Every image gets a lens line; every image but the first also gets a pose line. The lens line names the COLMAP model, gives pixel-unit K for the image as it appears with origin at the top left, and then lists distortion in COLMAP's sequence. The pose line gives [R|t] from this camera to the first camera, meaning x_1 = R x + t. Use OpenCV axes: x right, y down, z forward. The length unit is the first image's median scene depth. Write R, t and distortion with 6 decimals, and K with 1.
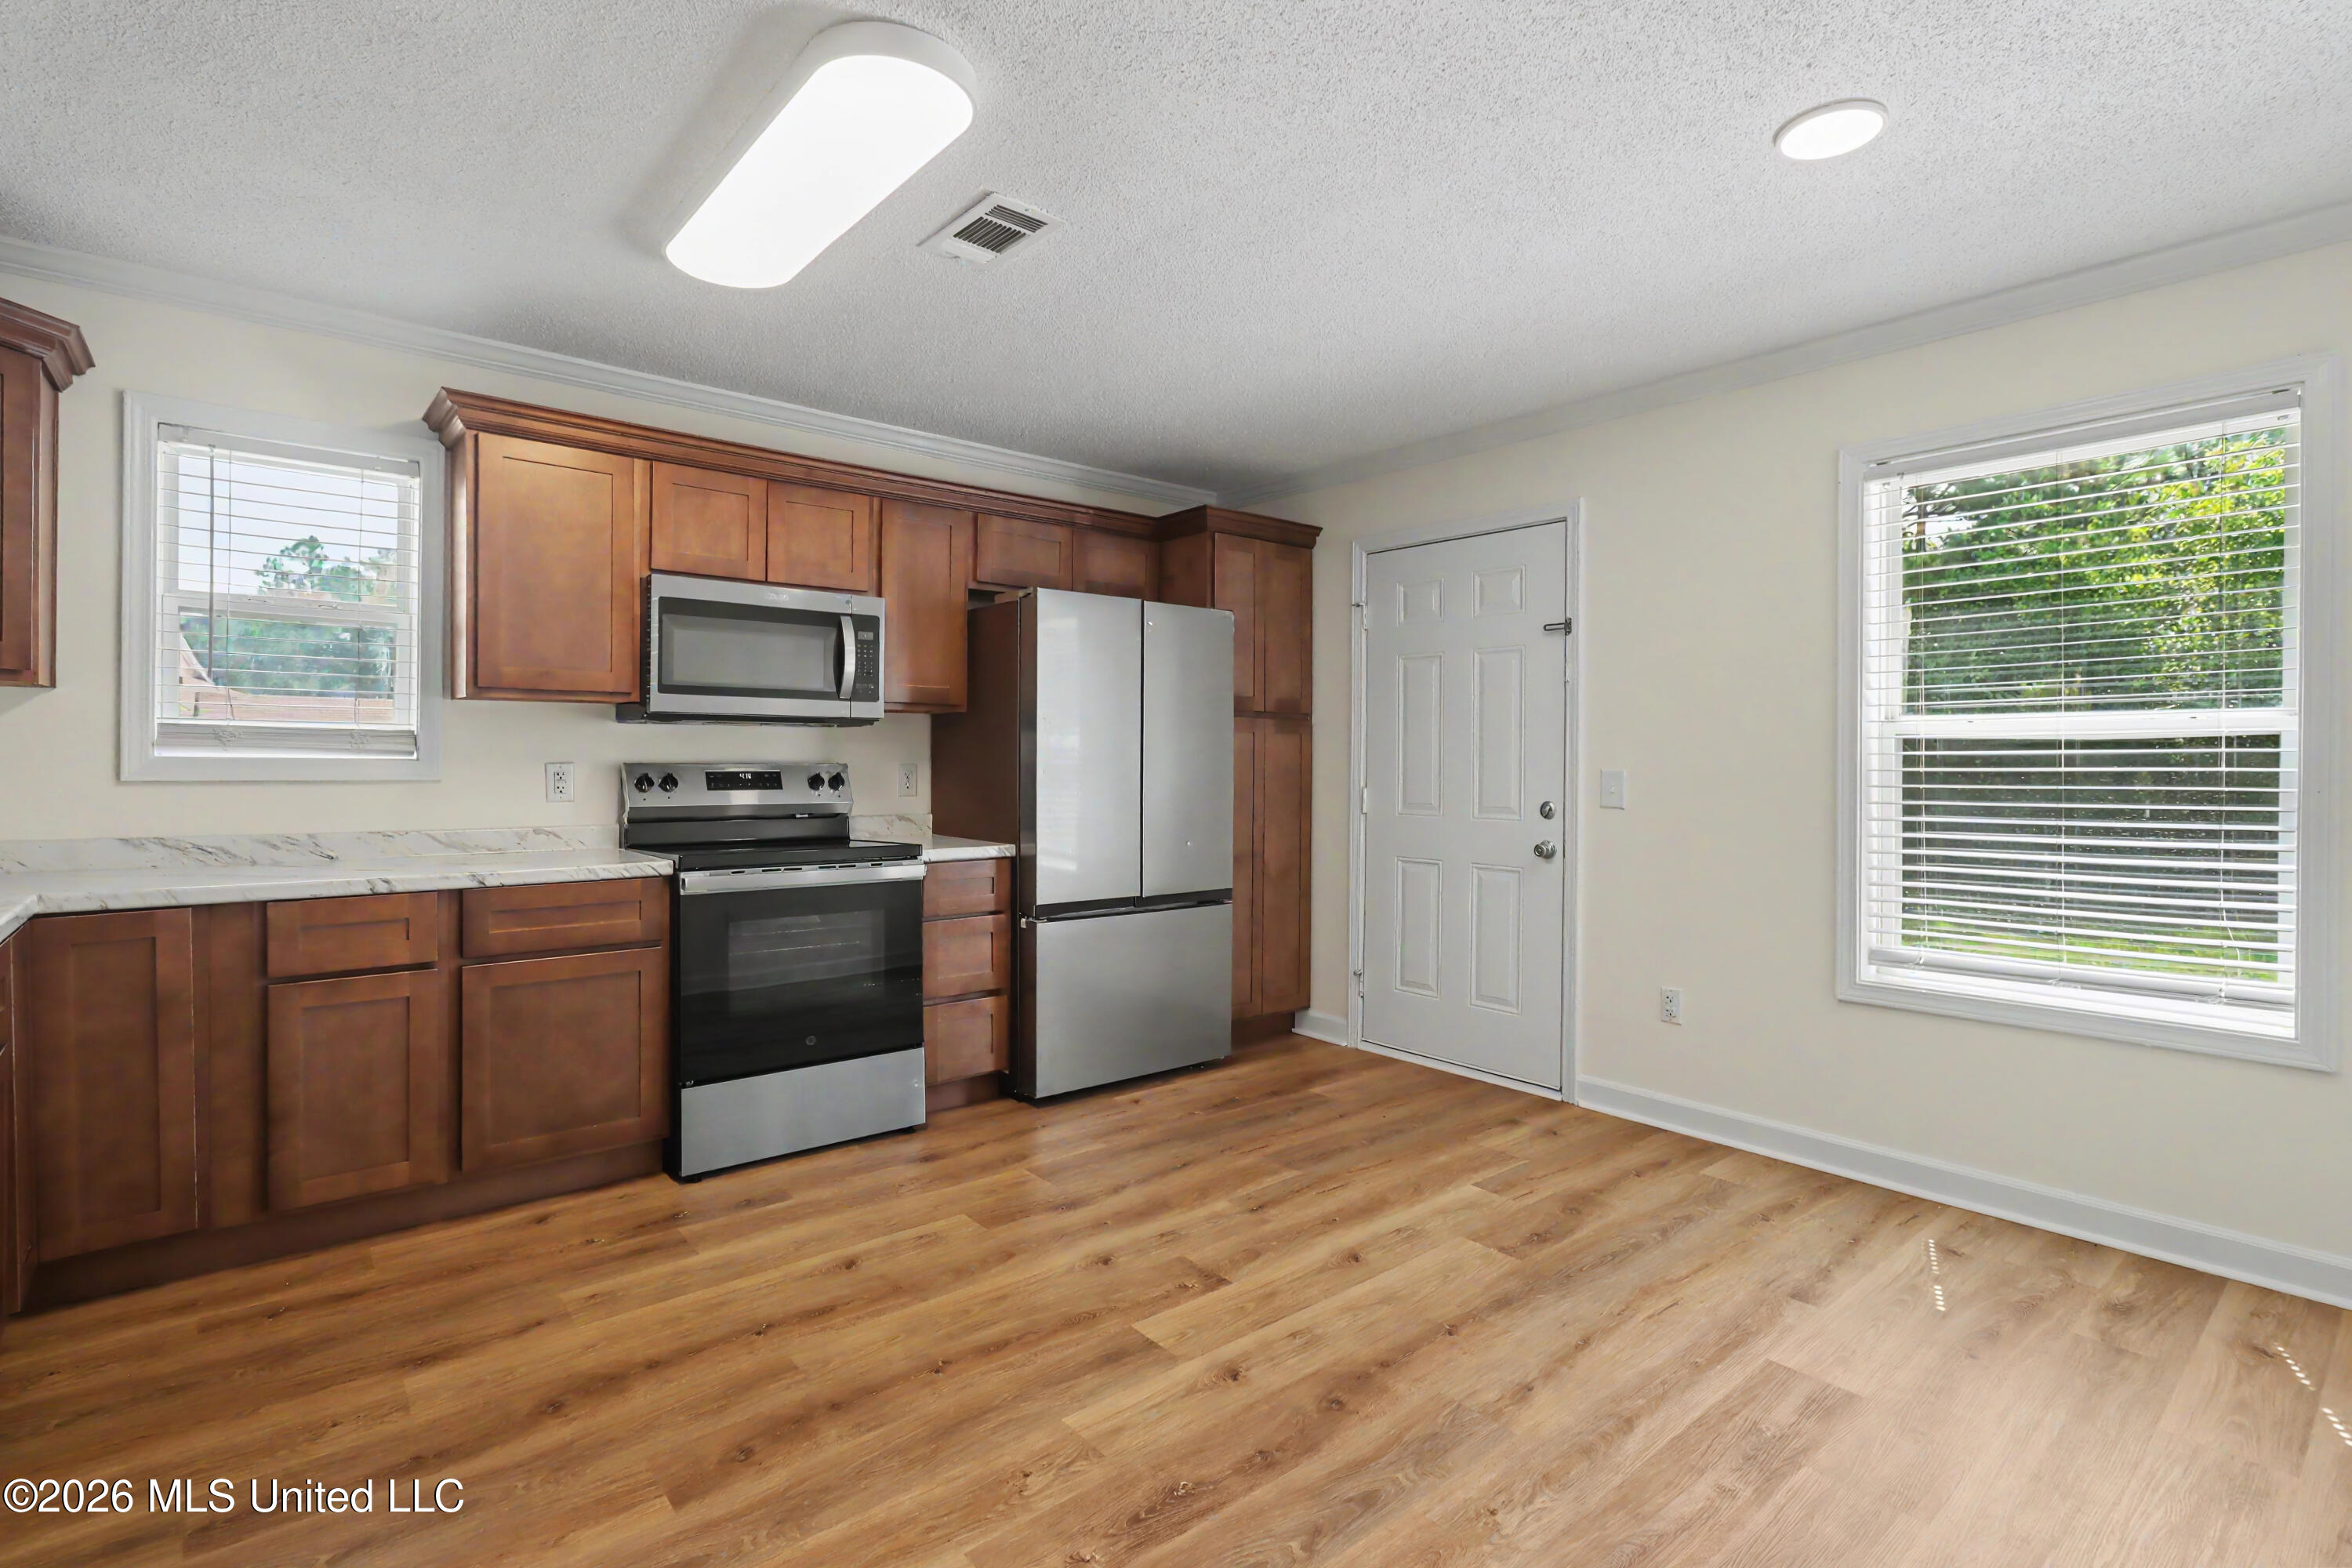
lens RADIAL K [[1124.4, 0, 1170.2], [0, 1124.4, 769.0], [0, 0, 1]] dist [-0.012898, 0.006907]
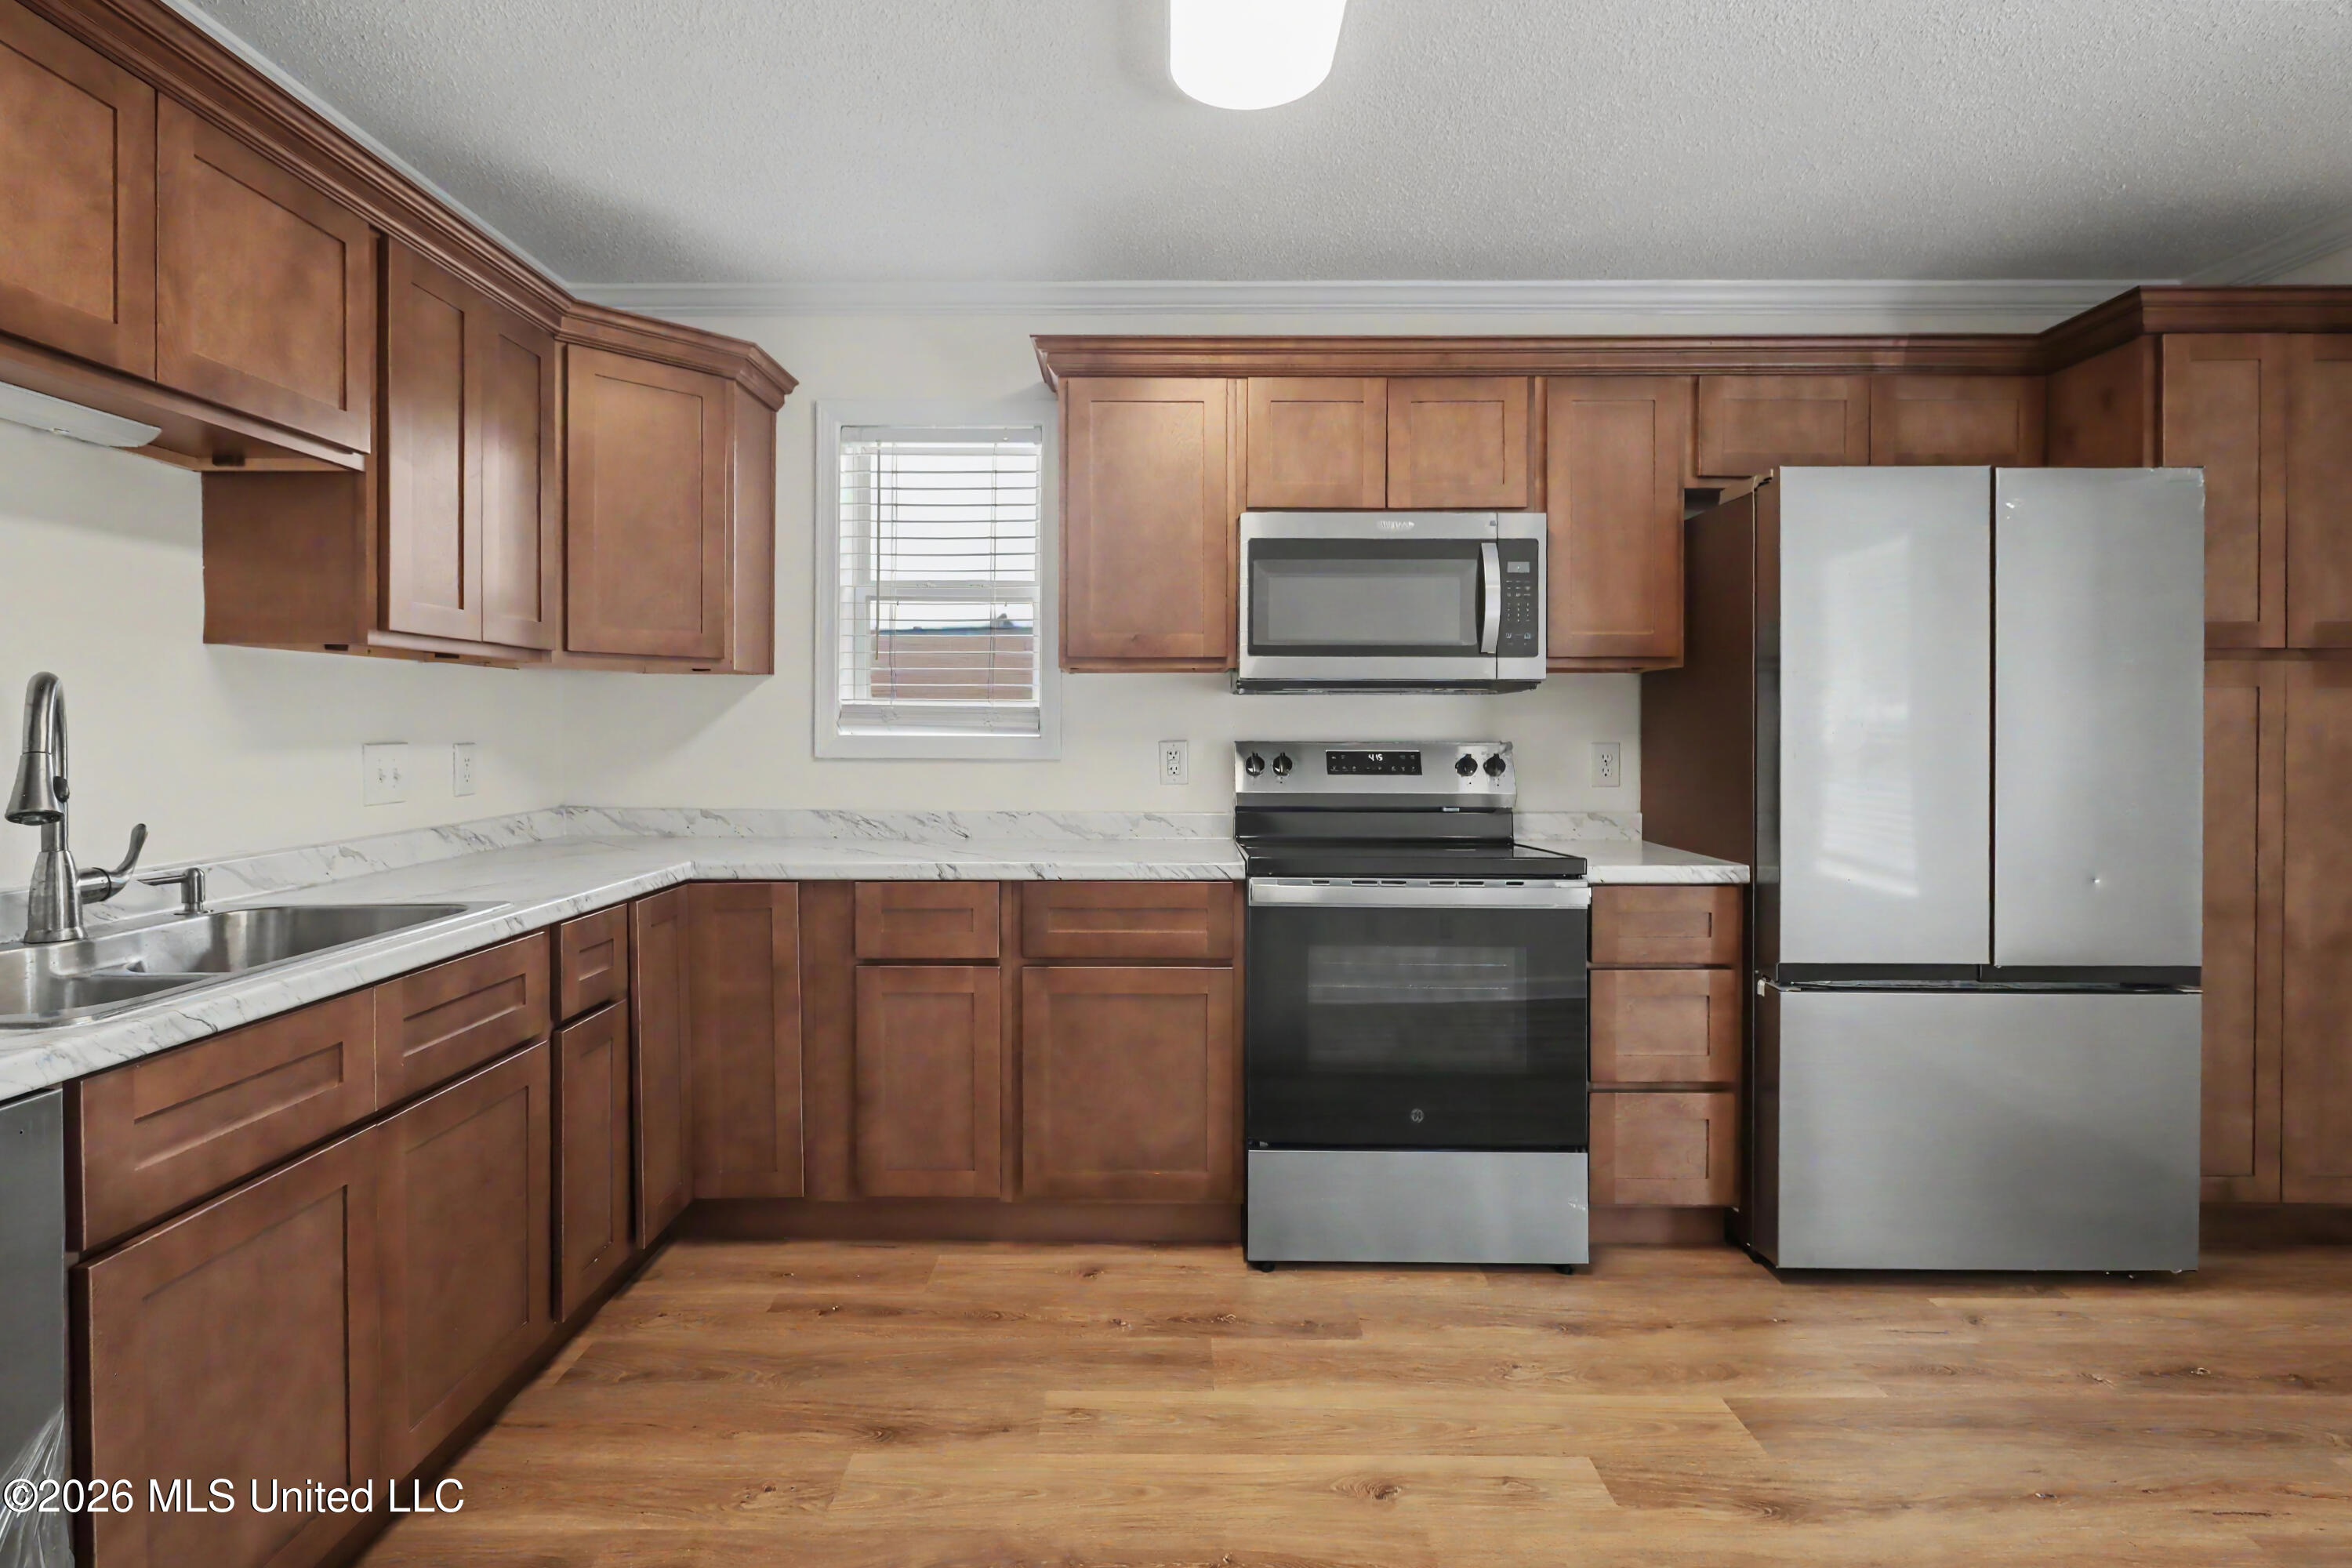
lens RADIAL K [[1170.5, 0, 1146.6], [0, 1170.5, 742.3], [0, 0, 1]] dist [0.002880, -0.005038]
pose [[0.758139, -0.000931, -0.652093, 0.049714], [-0.004230, 0.999971, -0.006346, 0.001533], [0.652079, 0.007569, 0.758113, 0.307060]]
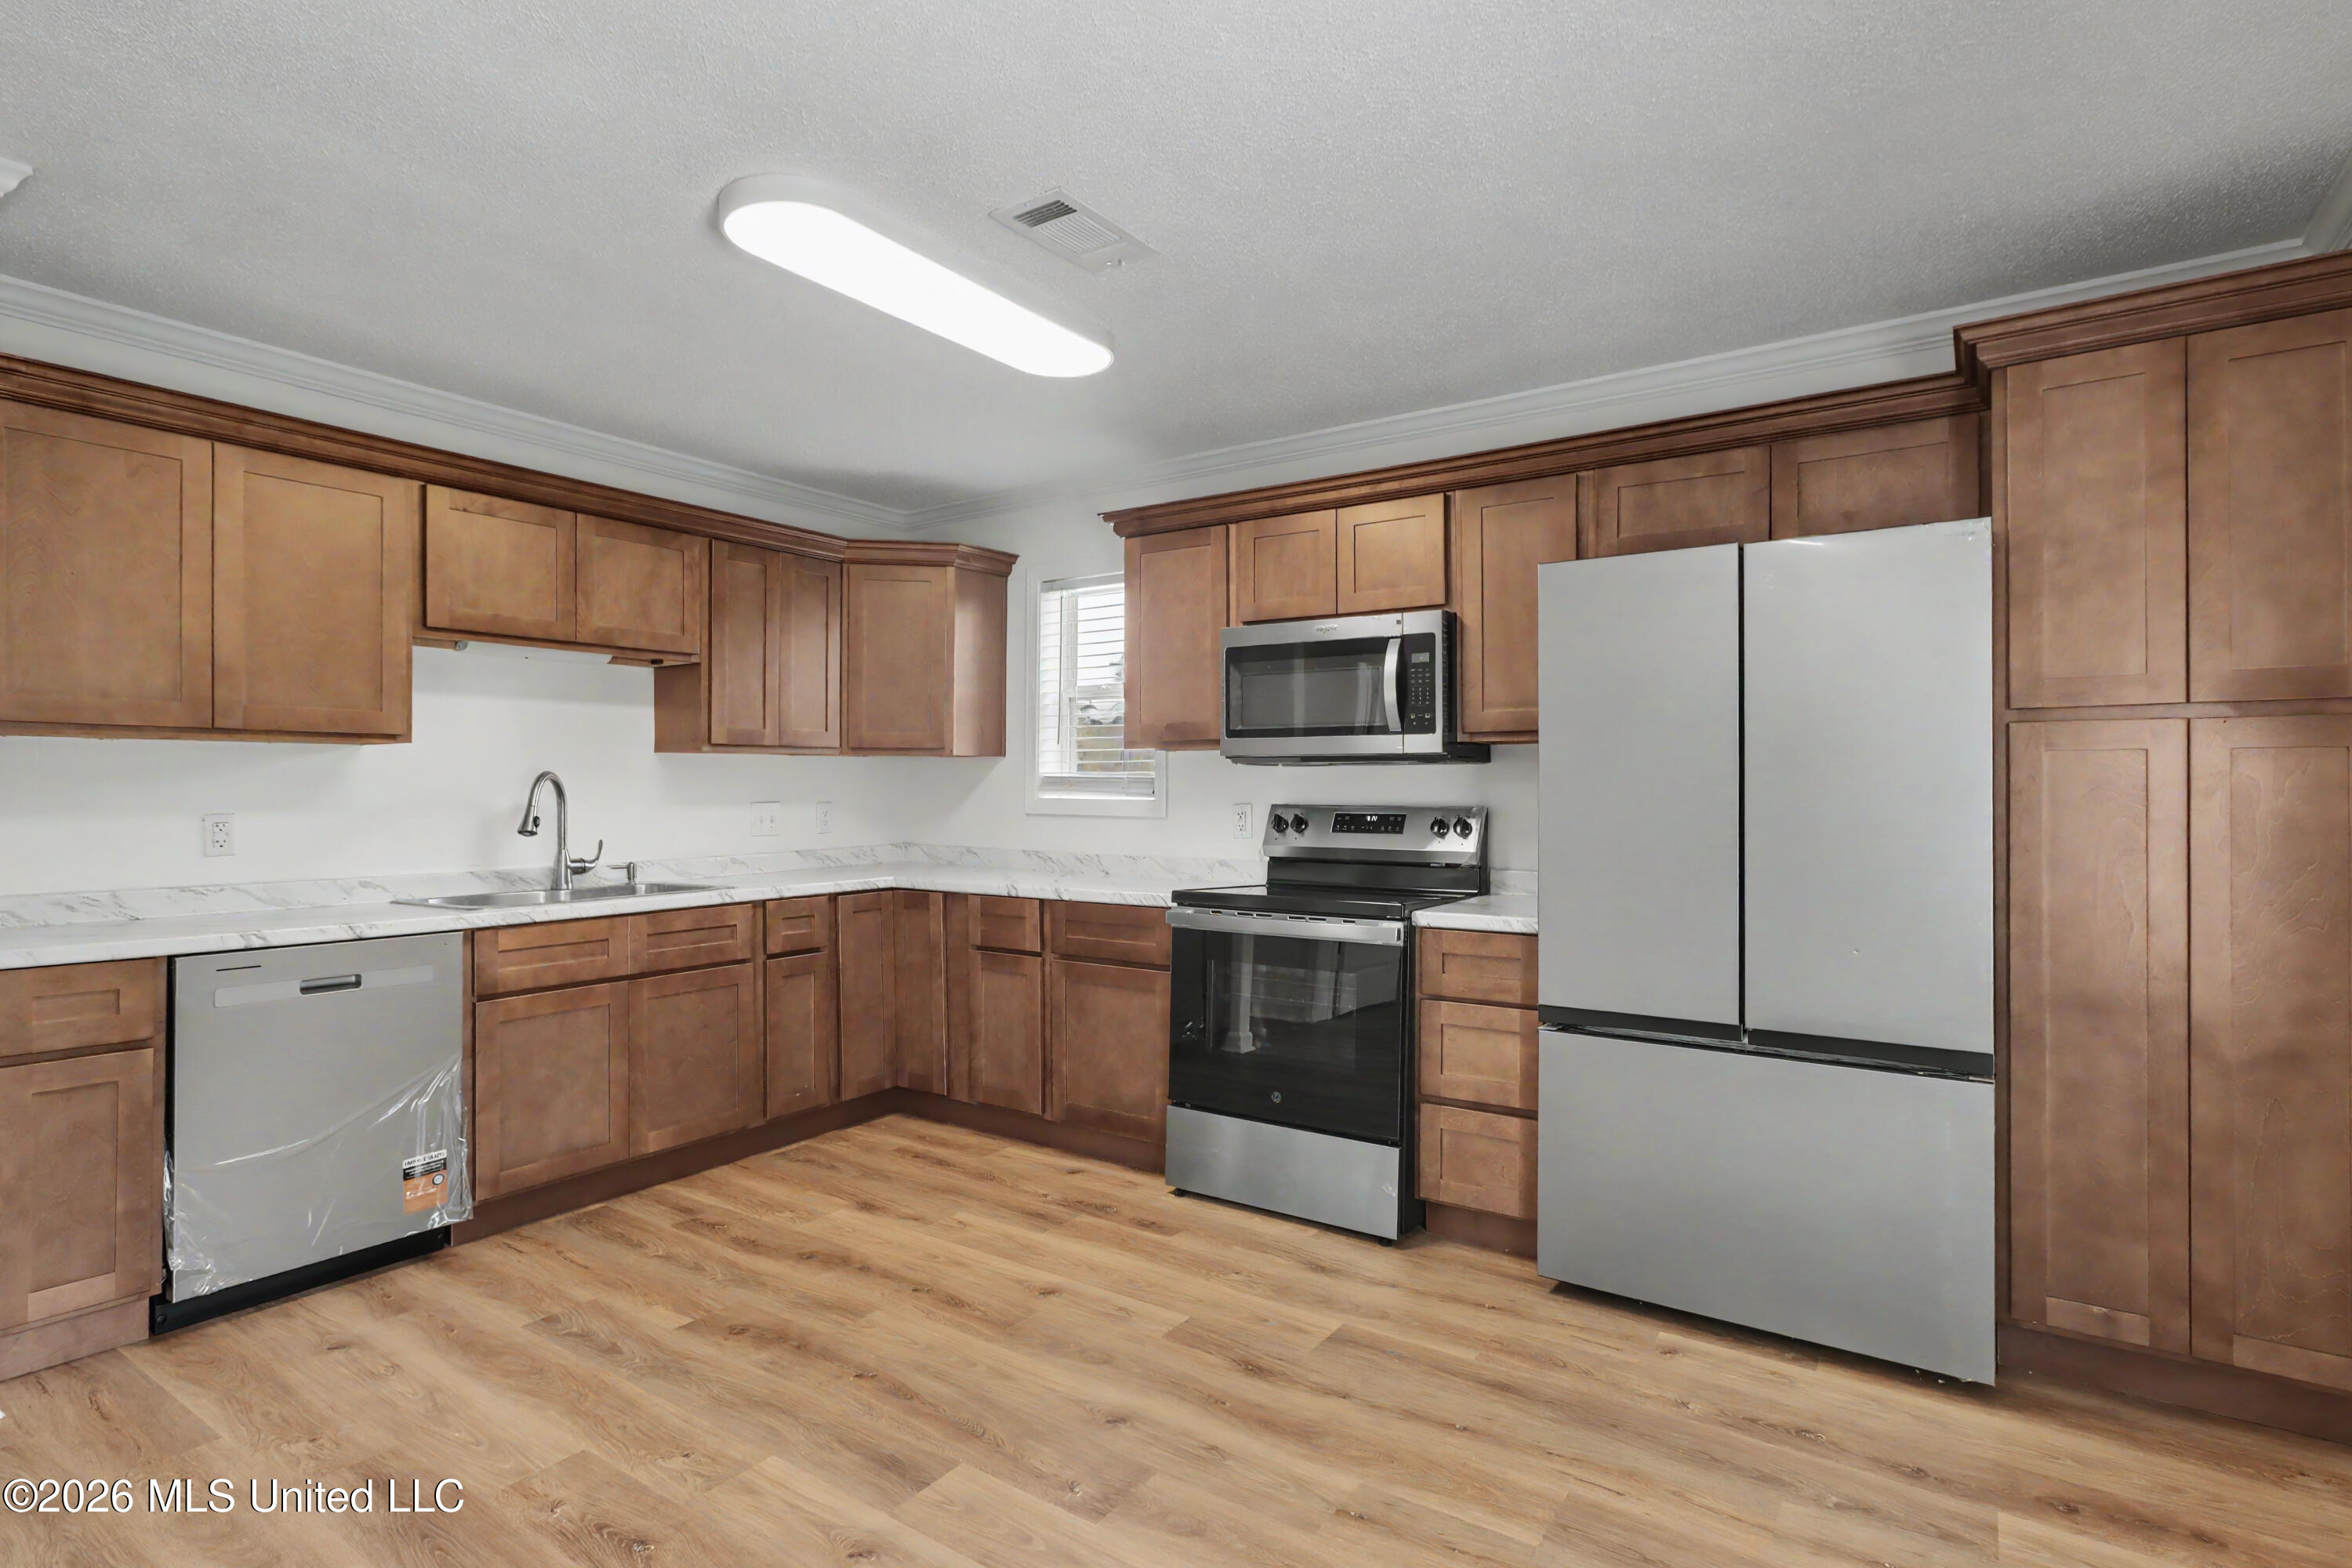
lens RADIAL K [[1163.3, 0, 1131.2], [0, 1163.3, 791.1], [0, 0, 1]] dist [-0.010310, 0.003454]
pose [[0.247167, -0.006244, -0.968953, 0.626228], [-0.011913, 0.999884, -0.009482, -0.006201], [0.968900, 0.013886, 0.247064, 0.658233]]
